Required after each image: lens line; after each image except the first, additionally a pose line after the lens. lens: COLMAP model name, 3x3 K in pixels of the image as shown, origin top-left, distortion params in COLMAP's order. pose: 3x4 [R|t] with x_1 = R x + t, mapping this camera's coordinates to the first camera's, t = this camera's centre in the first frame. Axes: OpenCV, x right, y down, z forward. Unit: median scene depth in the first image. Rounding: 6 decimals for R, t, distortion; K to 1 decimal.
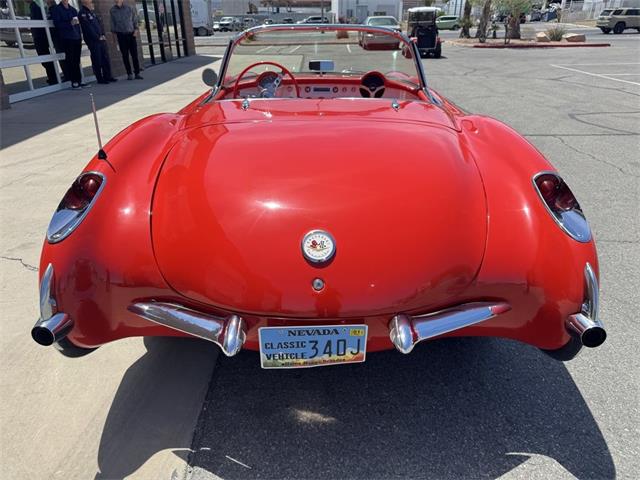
lens RADIAL K [[460.2, 0, 320.9], [0, 460.2, 241.8], [0, 0, 1]] dist [0.012318, -0.008714]
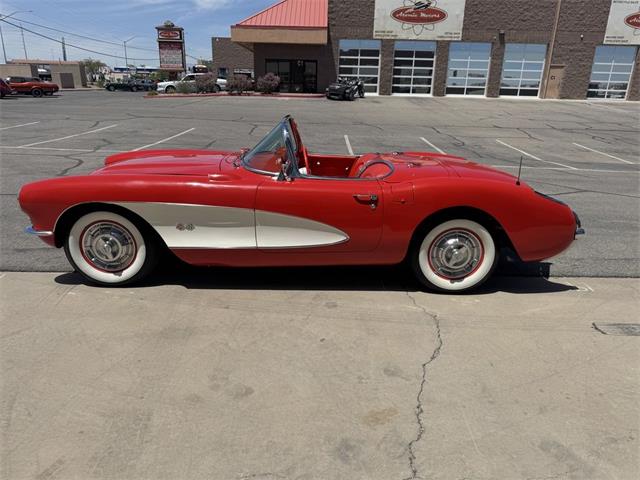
lens RADIAL K [[460.2, 0, 320.9], [0, 460.2, 241.8], [0, 0, 1]] dist [0.012318, -0.008714]
pose [[-0.022813, -0.317444, 0.948003, -2.453755], [0.410407, 0.861692, 0.298418, -0.934877], [-0.911617, 0.395875, 0.110623, 1.644760]]
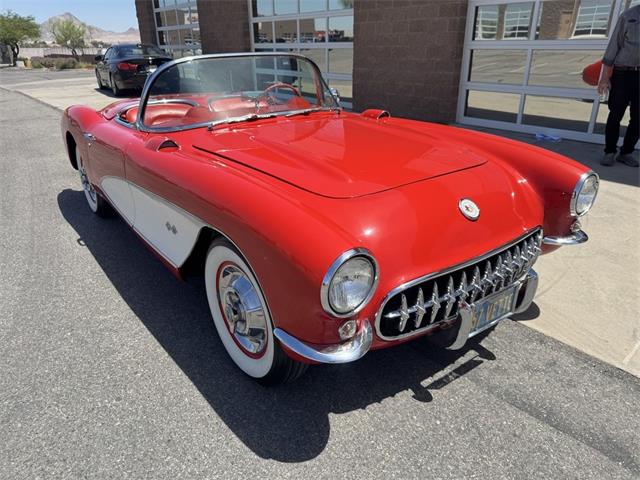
lens RADIAL K [[460.2, 0, 320.9], [0, 460.2, 241.8], [0, 0, 1]] dist [0.012318, -0.008714]
pose [[-0.786169, 0.251061, -0.564718, 0.963514], [-0.259020, 0.695782, 0.669922, -1.607093], [0.561112, 0.672945, -0.481973, 3.298076]]
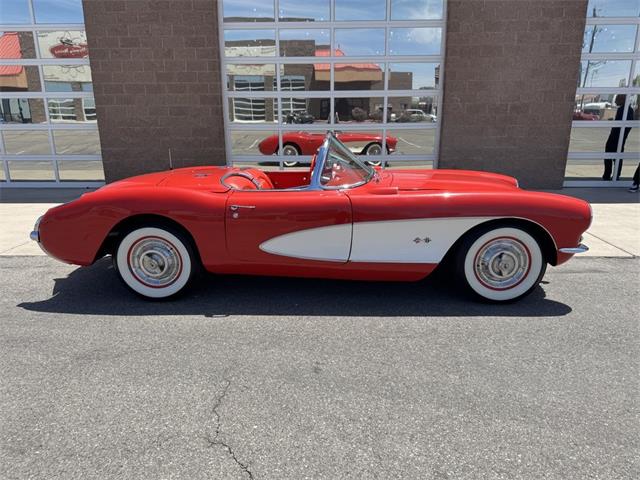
lens RADIAL K [[451.9, 0, 320.0], [0, 451.9, 240.0], [0, 0, 1]] dist [0.009548, -0.003944]
pose [[-0.031146, 0.253358, -0.966871, 2.463844], [-0.424659, 0.872337, 0.242266, -0.911729], [0.904817, 0.418136, 0.080421, 1.814276]]
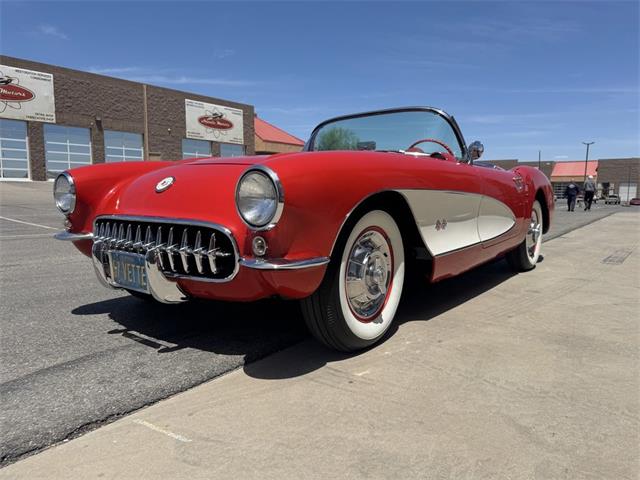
lens RADIAL K [[460.2, 0, 320.9], [0, 460.2, 241.8], [0, 0, 1]] dist [0.012318, -0.008714]
pose [[-0.797978, -0.070499, 0.598549, -1.057978], [0.255733, 0.859688, 0.442197, -1.320545], [-0.545740, 0.505932, -0.667983, 3.591641]]
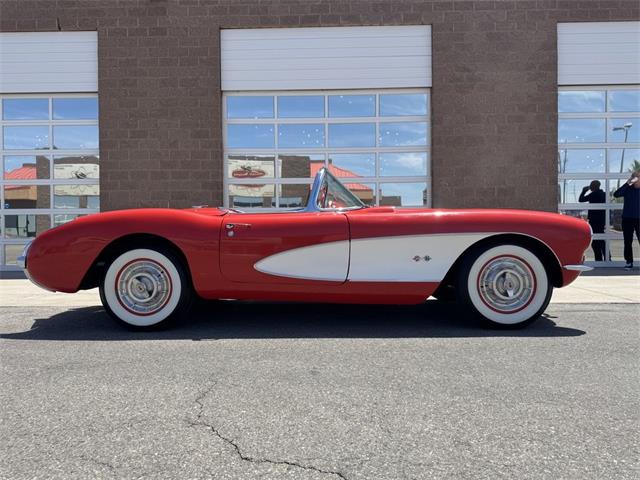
lens RADIAL K [[451.2, 0, 320.0], [0, 451.2, 240.0], [0, 0, 1]] dist [0.005479, -0.003119]
pose [[-0.021719, 0.005022, -0.999752, 2.463705], [-0.419829, 0.907500, 0.013679, -0.536827], [0.907343, 0.420022, -0.017601, 1.985682]]
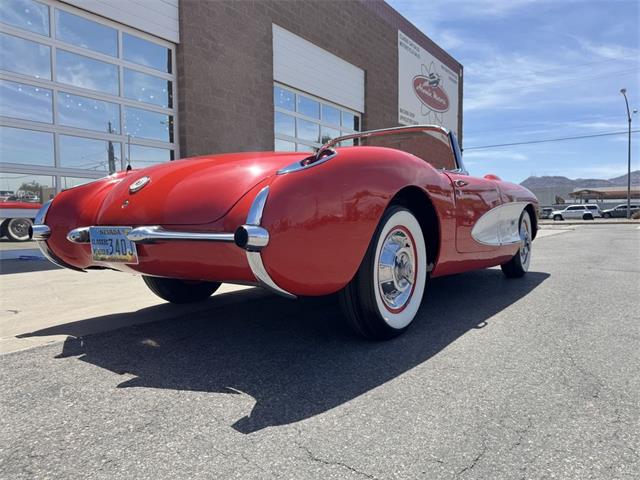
lens RADIAL K [[451.9, 0, 320.0], [0, 451.9, 240.0], [0, 0, 1]] dist [0.009548, -0.003944]
pose [[0.812036, 0.027206, -0.582973, 1.062681], [-0.246910, 0.921125, -0.300940, 0.377406], [0.528803, 0.388316, 0.754704, 0.201303]]
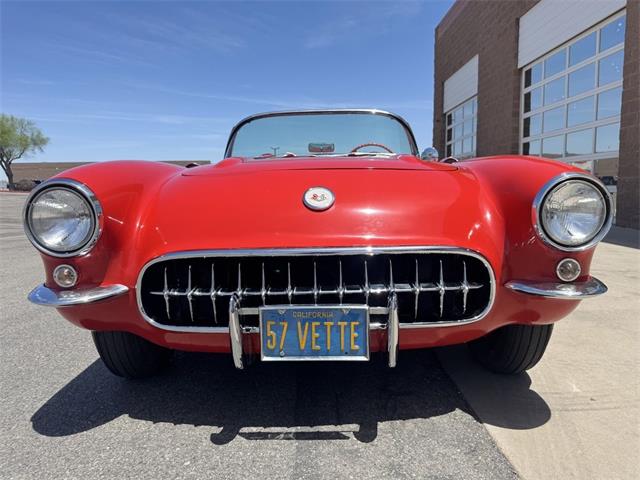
lens RADIAL K [[465.5, 0, 321.3], [0, 465.5, 217.7], [0, 0, 1]] dist [0.003303, -0.004534]
pose [[-0.999833, 0.014441, -0.011169, 0.041983], [0.007114, 0.871615, 0.490139, -1.409779], [0.016813, 0.489978, -0.871573, 3.692935]]
